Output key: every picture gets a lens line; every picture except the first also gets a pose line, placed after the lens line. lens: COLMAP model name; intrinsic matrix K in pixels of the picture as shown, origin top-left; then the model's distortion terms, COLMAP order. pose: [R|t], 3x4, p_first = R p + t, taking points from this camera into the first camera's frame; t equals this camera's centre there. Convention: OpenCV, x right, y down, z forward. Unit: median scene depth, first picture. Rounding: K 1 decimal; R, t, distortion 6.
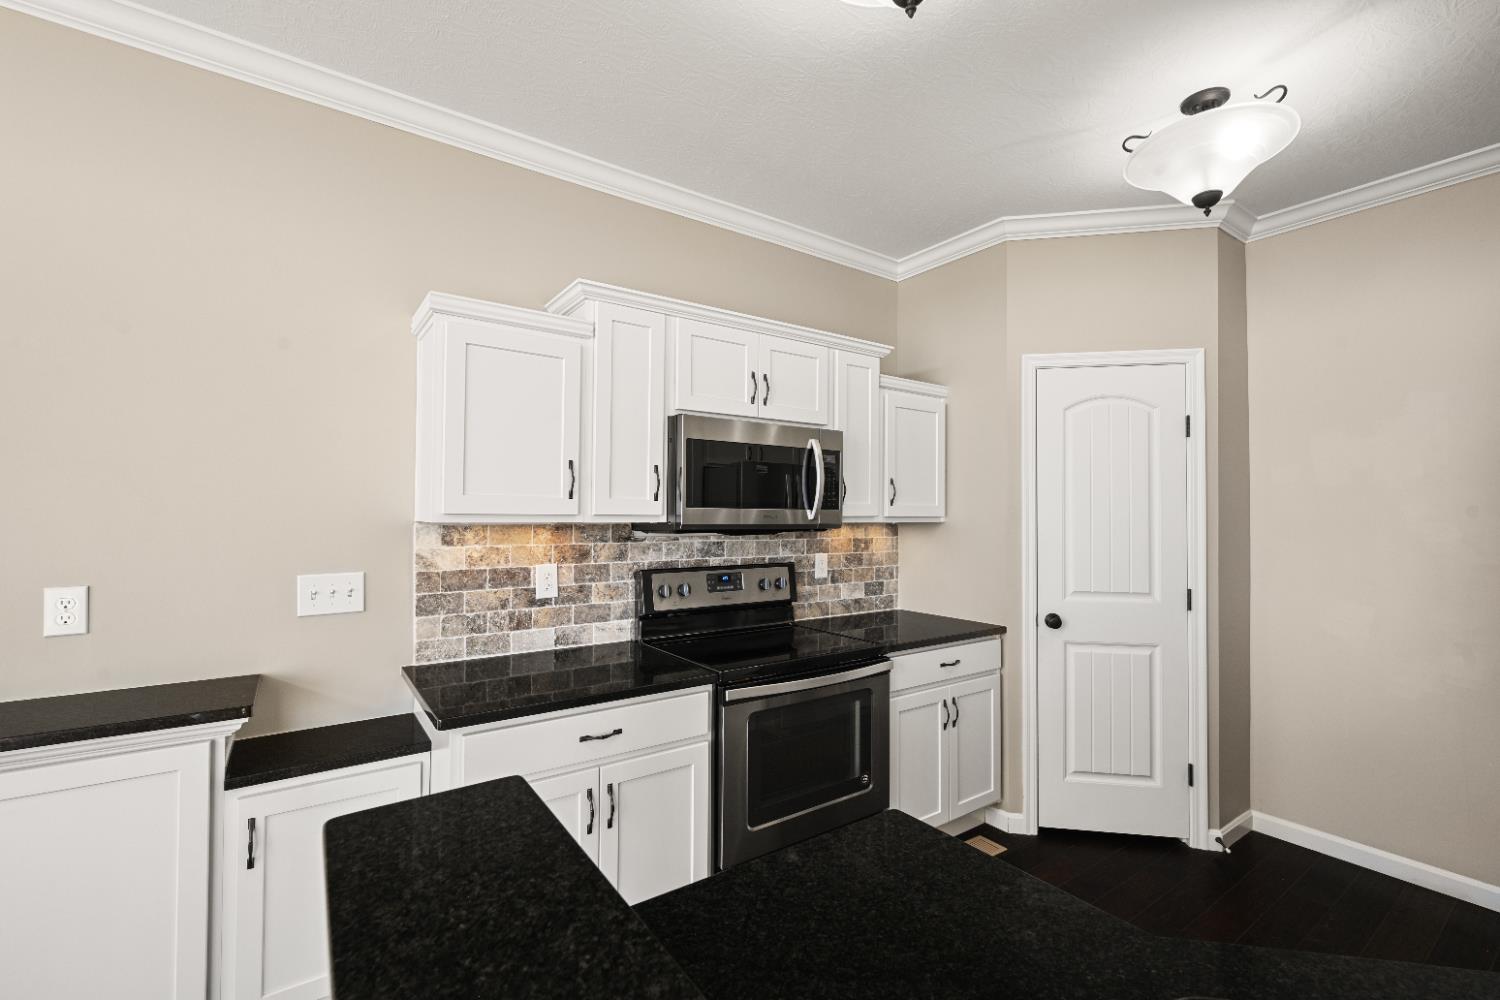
lens RADIAL K [[644.6, 0, 750.0], [0, 644.6, 500.0], [0, 0, 1]] dist [0.001194, 0.000221]
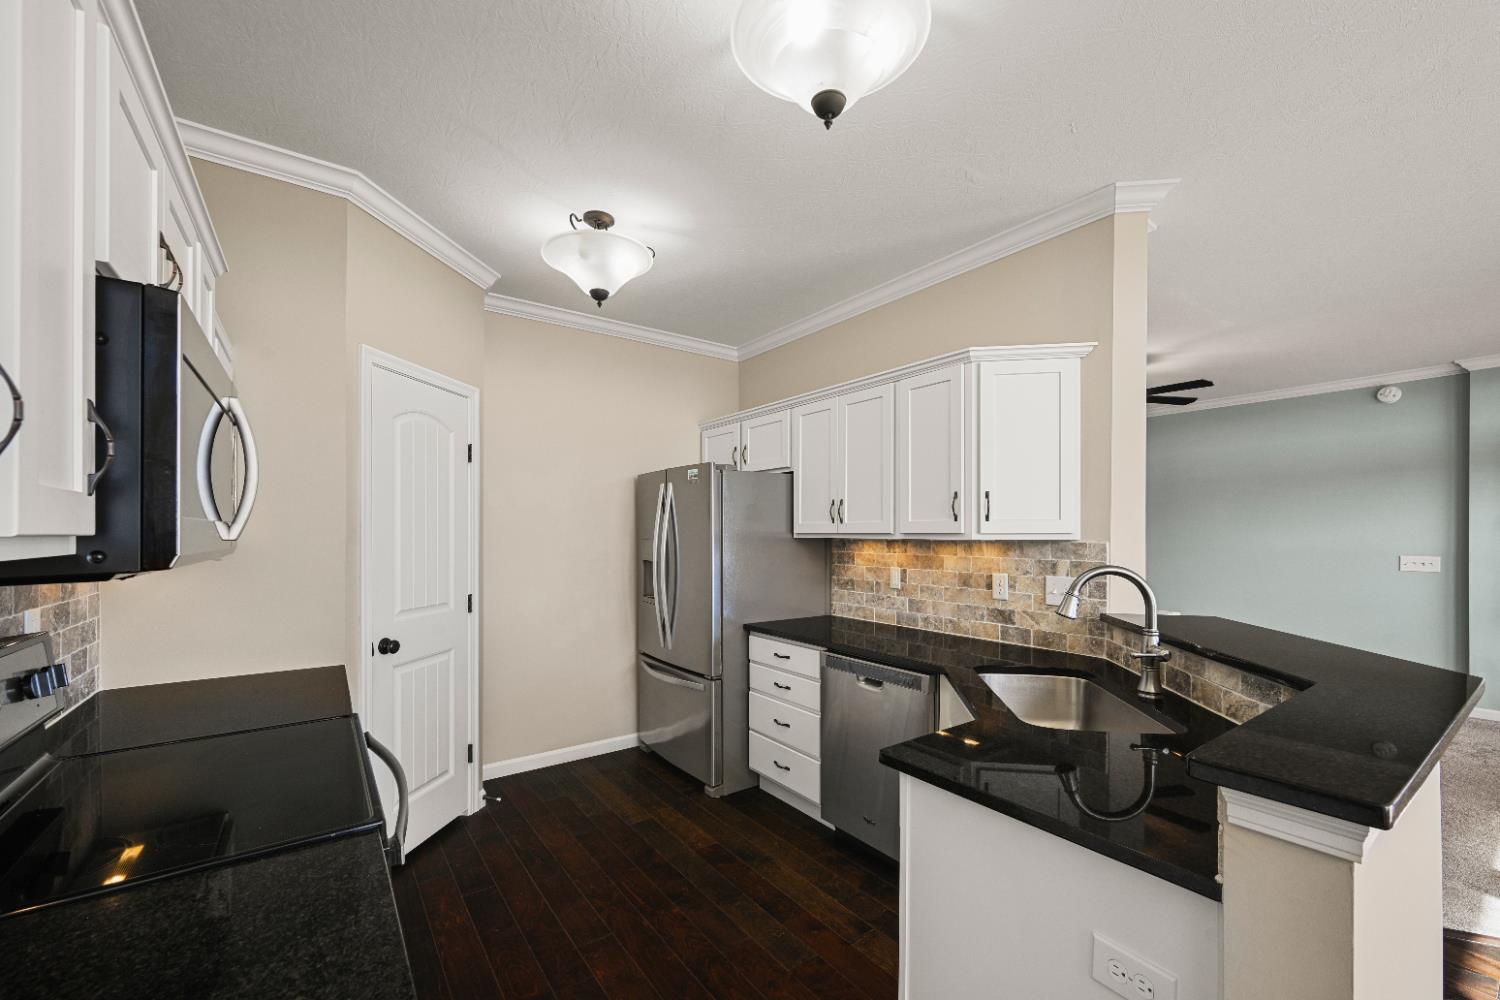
lens RADIAL K [[596.2, 0, 748.1], [0, 596.2, 532.8], [0, 0, 1]] dist [0.000275, 0.000002]
pose [[-0.014976, -0.001468, 0.999887, -0.393647], [-0.019497, 0.999809, 0.001175, 0.015655], [-0.999698, -0.019477, -0.015002, 0.514088]]
